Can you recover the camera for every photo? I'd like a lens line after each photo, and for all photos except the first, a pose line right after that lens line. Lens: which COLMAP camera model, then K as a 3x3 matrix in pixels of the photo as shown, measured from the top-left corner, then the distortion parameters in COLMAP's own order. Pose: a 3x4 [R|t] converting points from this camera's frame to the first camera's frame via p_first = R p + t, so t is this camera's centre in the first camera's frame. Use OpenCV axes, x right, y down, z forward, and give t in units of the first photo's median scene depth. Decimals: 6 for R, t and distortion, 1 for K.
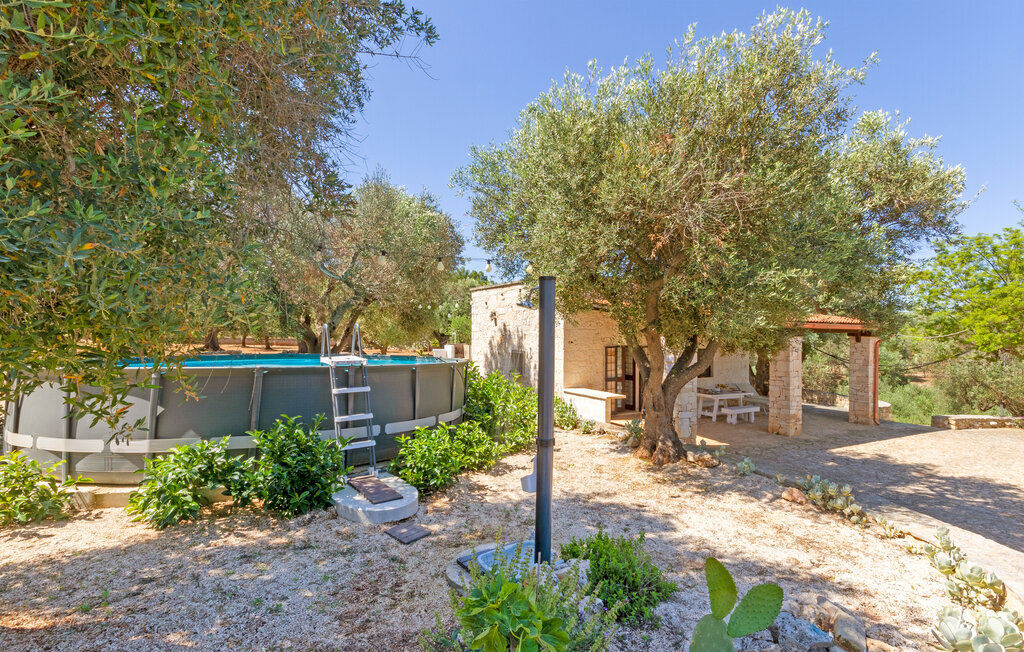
lens RADIAL K [[500.2, 0, 518.0], [0, 500.2, 328.2], [0, 0, 1]] dist [0.000674, 0.007520]
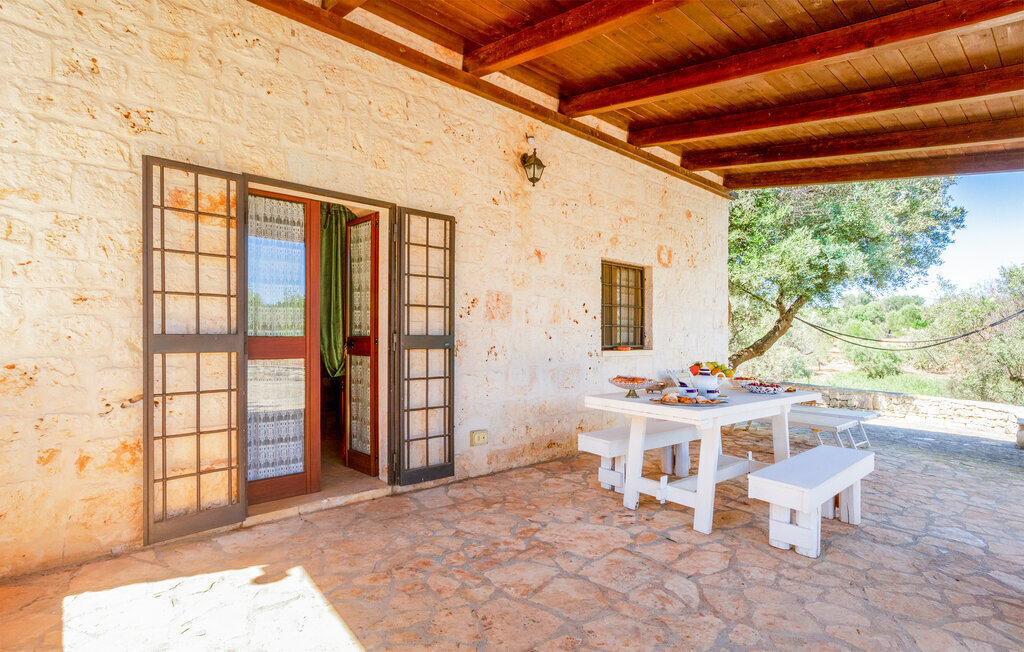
lens RADIAL K [[500.2, 0, 517.6], [0, 500.2, 343.1], [0, 0, 1]] dist [0.000674, 0.007520]
pose [[0.978504, -0.009471, 0.206011, 0.270174], [0.005919, 0.999823, 0.017847, 0.101865], [-0.206143, -0.016244, 0.978387, 0.803238]]
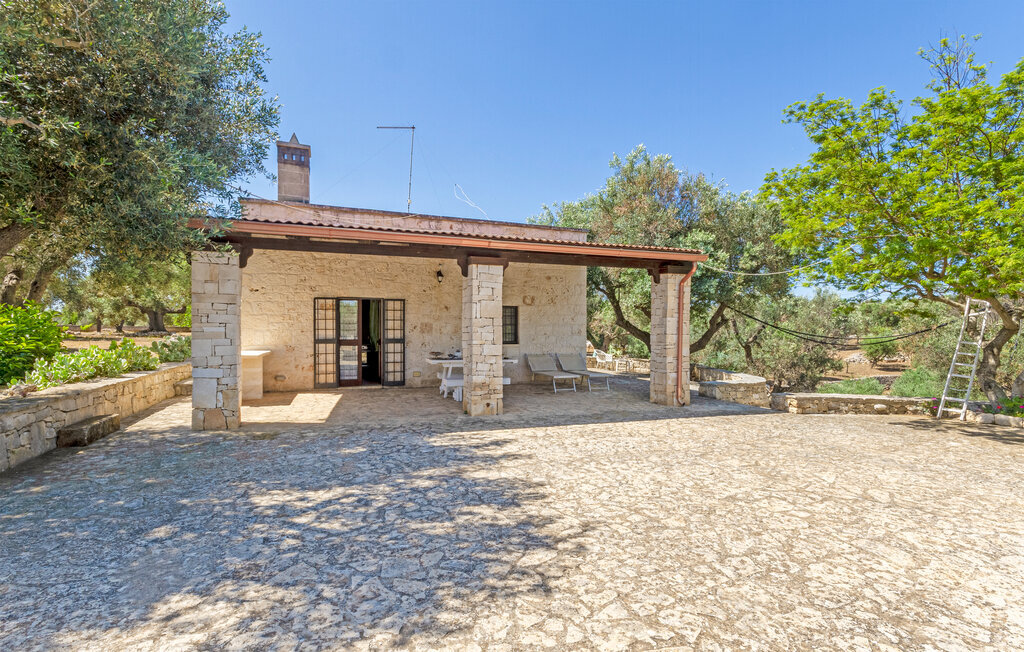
lens RADIAL K [[500.2, 0, 534.3], [0, 500.2, 335.6], [0, 0, 1]] dist [0.000674, 0.007520]
pose [[0.987012, -0.006937, -0.160500, 0.630017], [0.009360, 0.999853, 0.014344, 0.087572], [0.160377, -0.015660, 0.986932, 0.307614]]
